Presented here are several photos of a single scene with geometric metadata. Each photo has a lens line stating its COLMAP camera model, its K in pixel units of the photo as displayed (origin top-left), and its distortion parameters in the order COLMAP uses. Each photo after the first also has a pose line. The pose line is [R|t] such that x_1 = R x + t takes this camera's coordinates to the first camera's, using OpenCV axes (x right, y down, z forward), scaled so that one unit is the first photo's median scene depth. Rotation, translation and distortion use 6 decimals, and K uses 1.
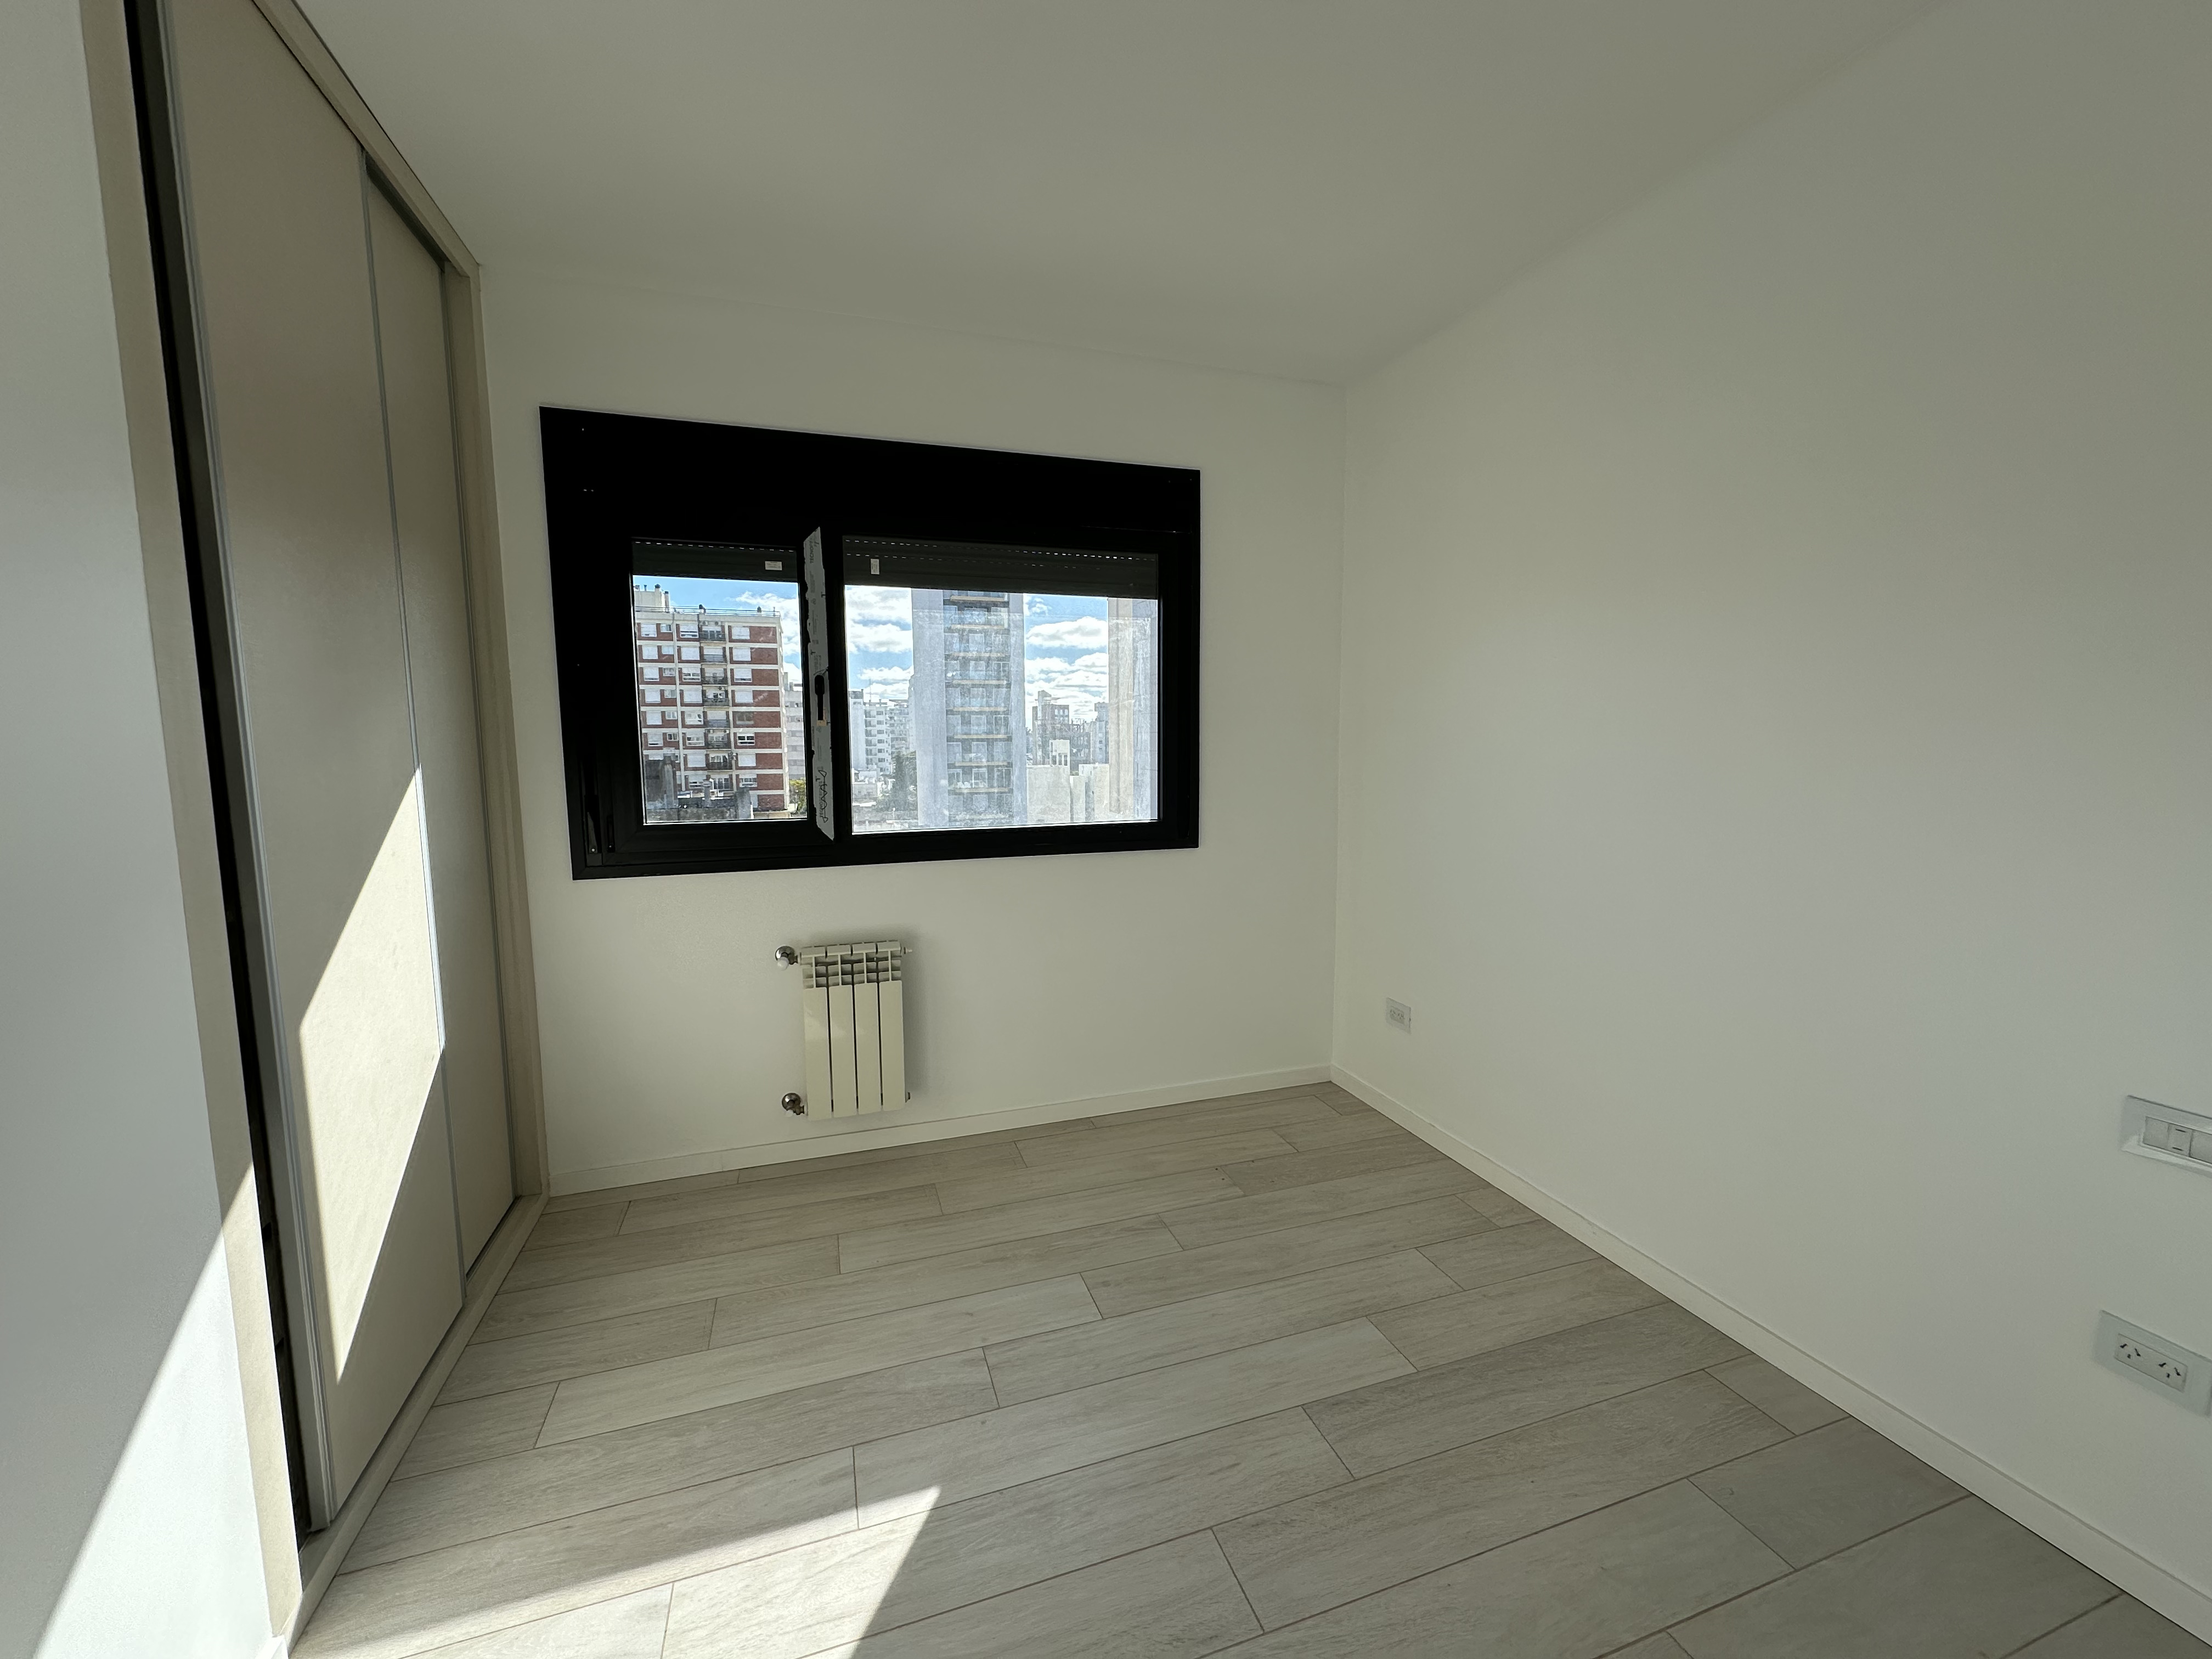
lens RADIAL K [[876.3, 0, 1106.0], [0, 876.3, 829.5], [0, 0, 1]] dist [-0.001996, -0.000192]
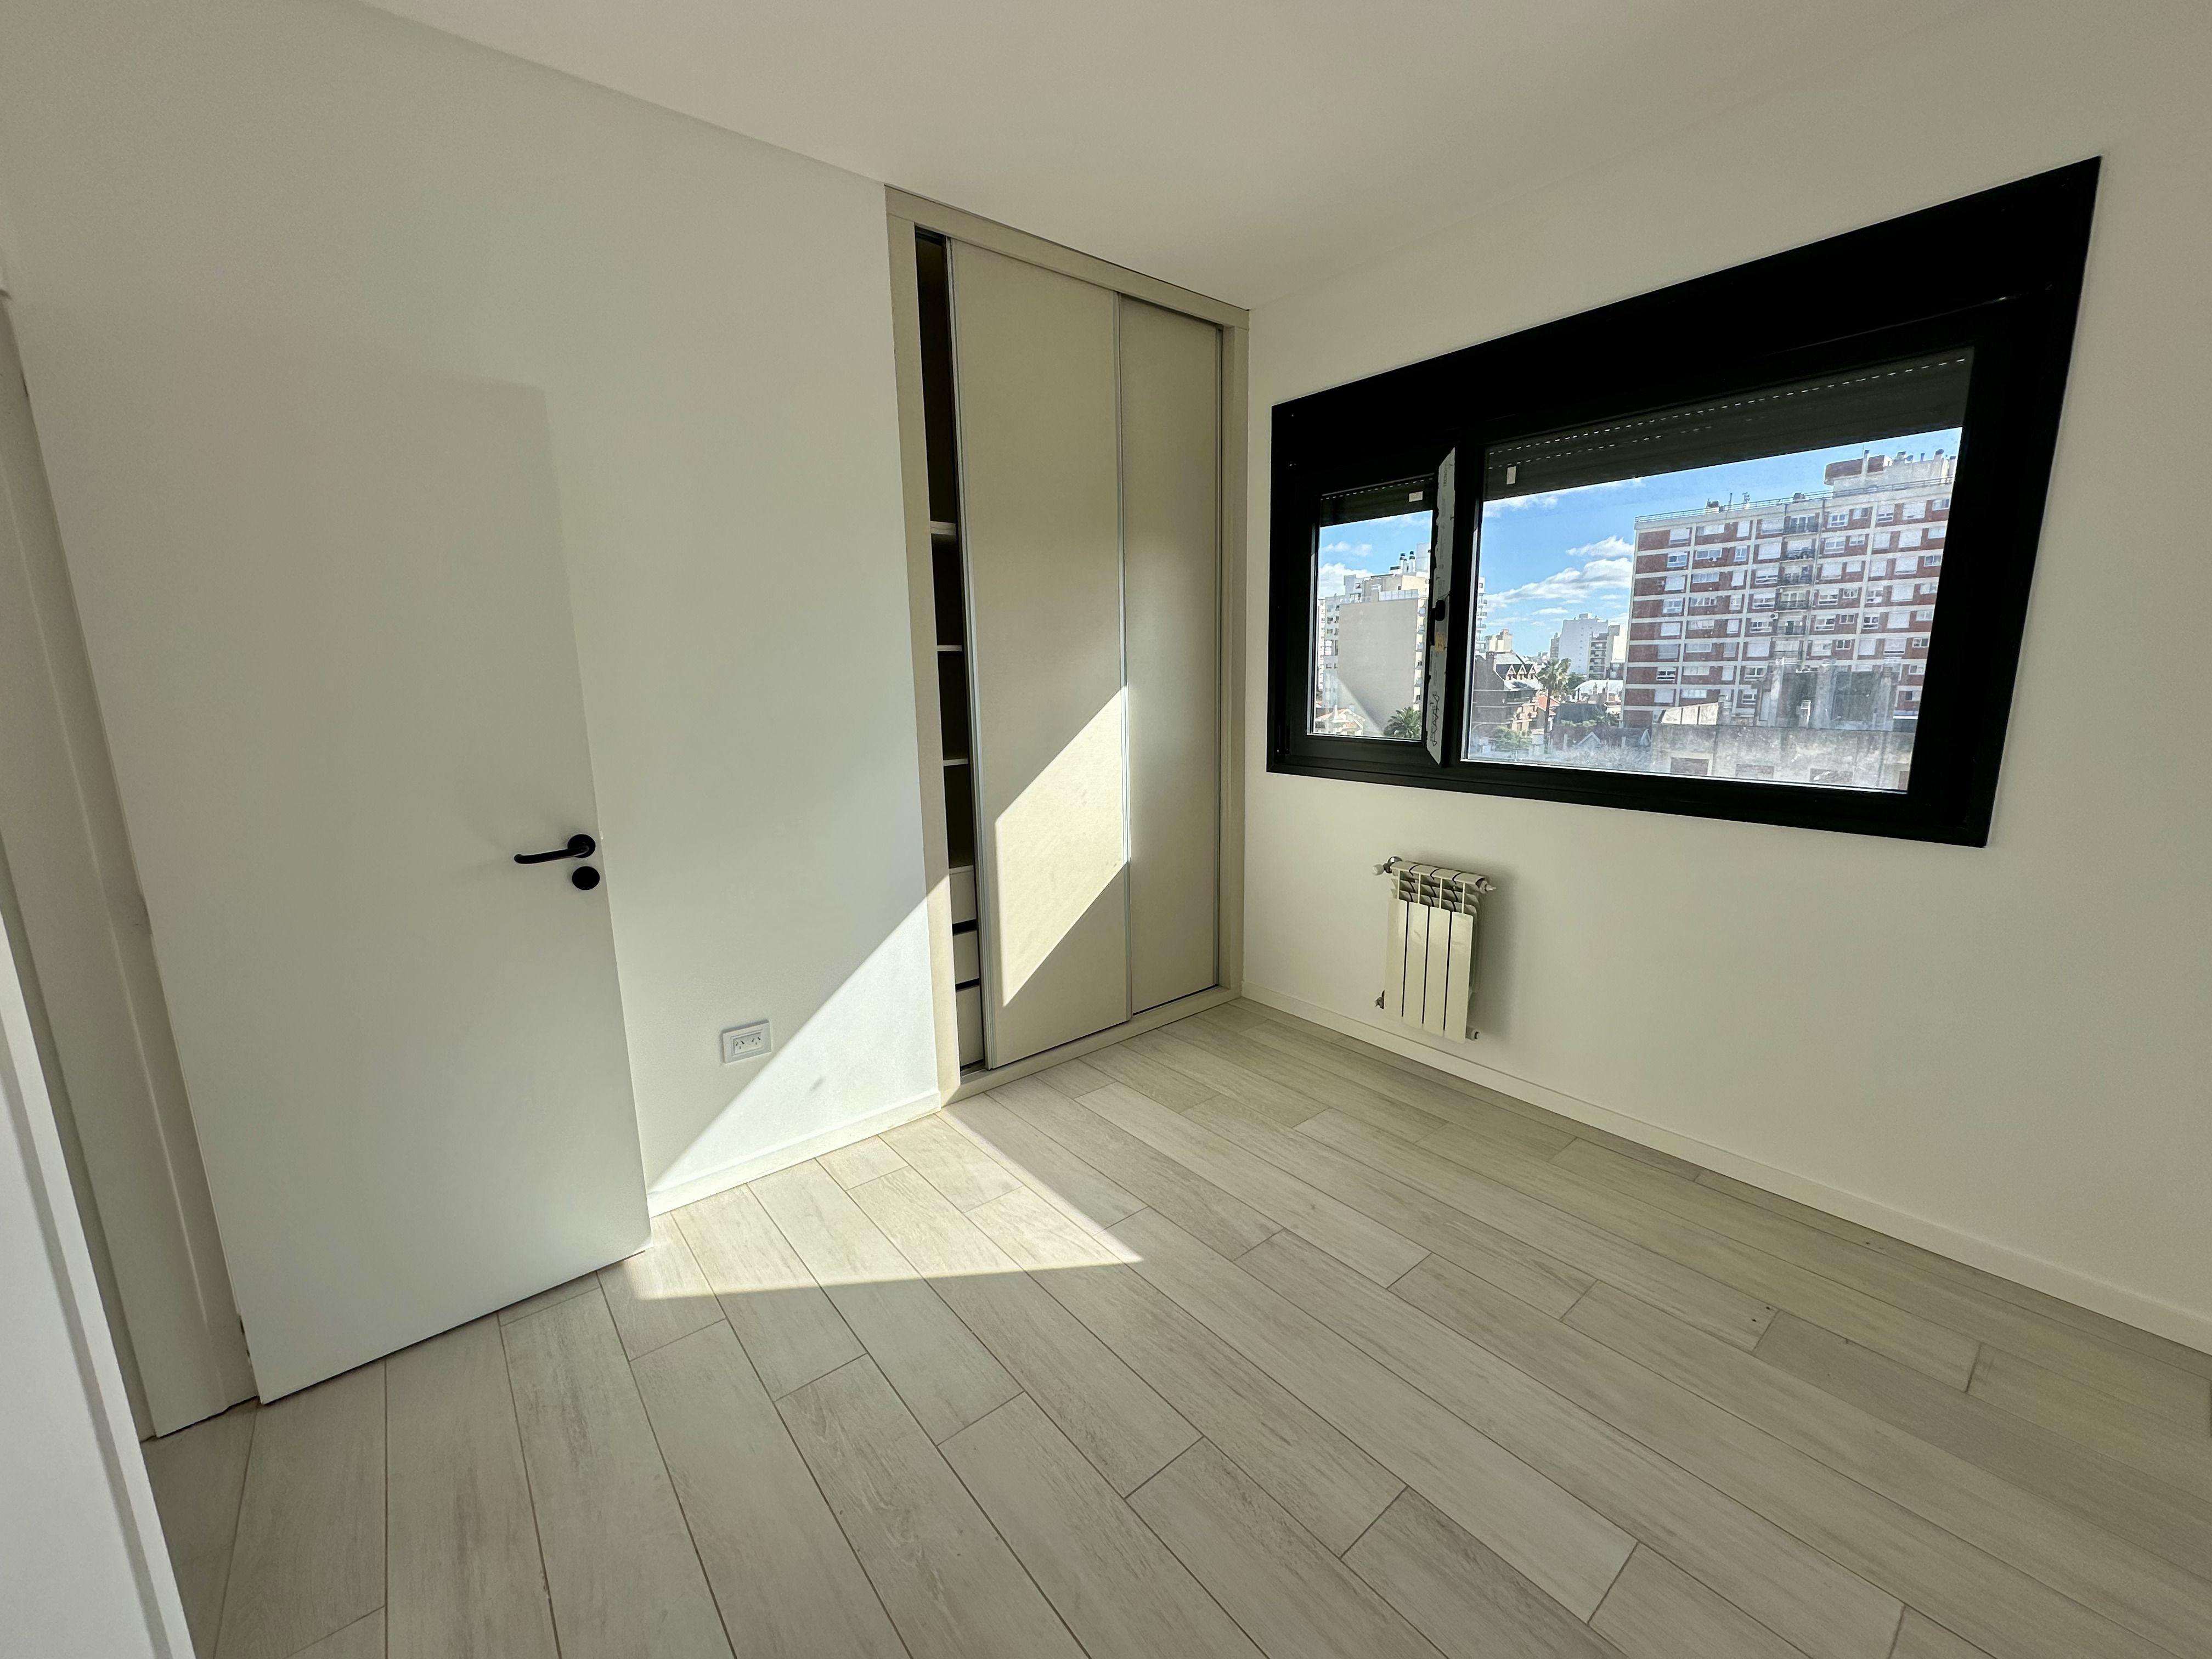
lens RADIAL K [[876.3, 0, 1106.0], [0, 876.3, 829.5], [0, 0, 1]] dist [-0.001996, -0.000192]
pose [[0.355022, 0.176242, -0.918095, 0.552359], [-0.082020, 0.984154, 0.157207, -0.045976], [0.931253, 0.019490, 0.363851, 0.297319]]
